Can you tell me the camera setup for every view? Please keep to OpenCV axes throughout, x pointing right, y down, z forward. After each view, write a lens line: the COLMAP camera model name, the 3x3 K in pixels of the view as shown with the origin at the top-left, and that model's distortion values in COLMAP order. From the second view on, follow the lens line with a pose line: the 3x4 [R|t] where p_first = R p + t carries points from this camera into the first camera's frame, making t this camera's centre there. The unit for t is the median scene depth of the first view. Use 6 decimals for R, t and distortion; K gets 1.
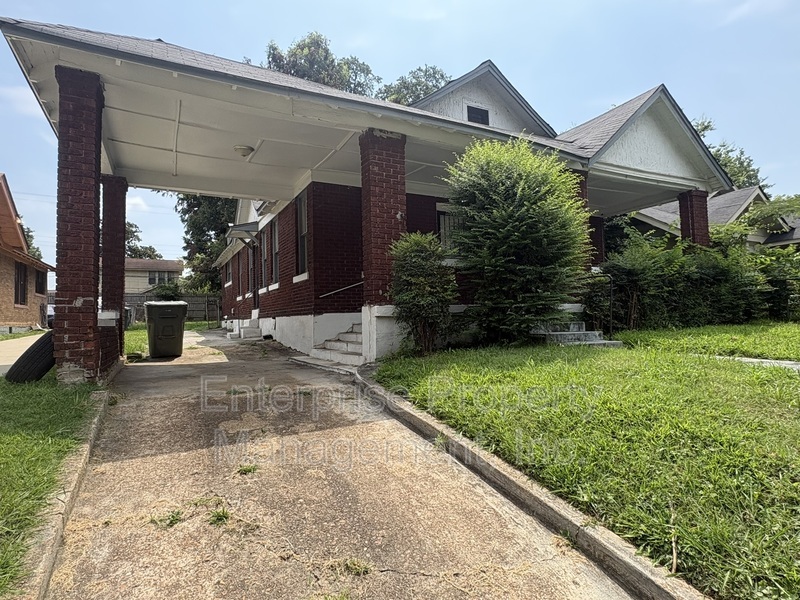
lens RADIAL K [[433.4, 0, 400.6], [0, 433.4, 296.7], [0, 0, 1]] dist [-0.004537, -0.000216]
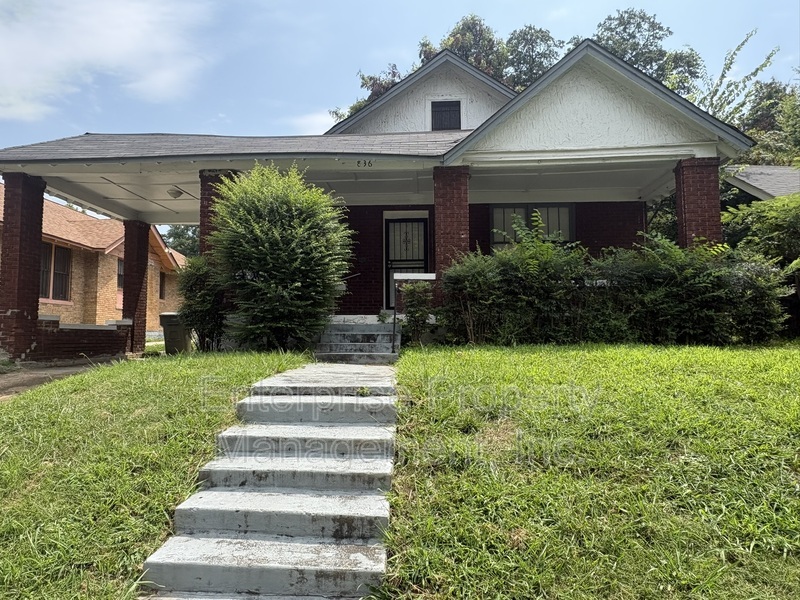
lens RADIAL K [[504.5, 0, 395.5], [0, 504.5, 301.4], [0, 0, 1]] dist [-0.002068, -0.002826]
pose [[0.870886, -0.010110, -0.491381, 0.608220], [0.006192, 0.999935, -0.009600, -0.001118], [0.491446, 0.005317, 0.870892, 0.016551]]
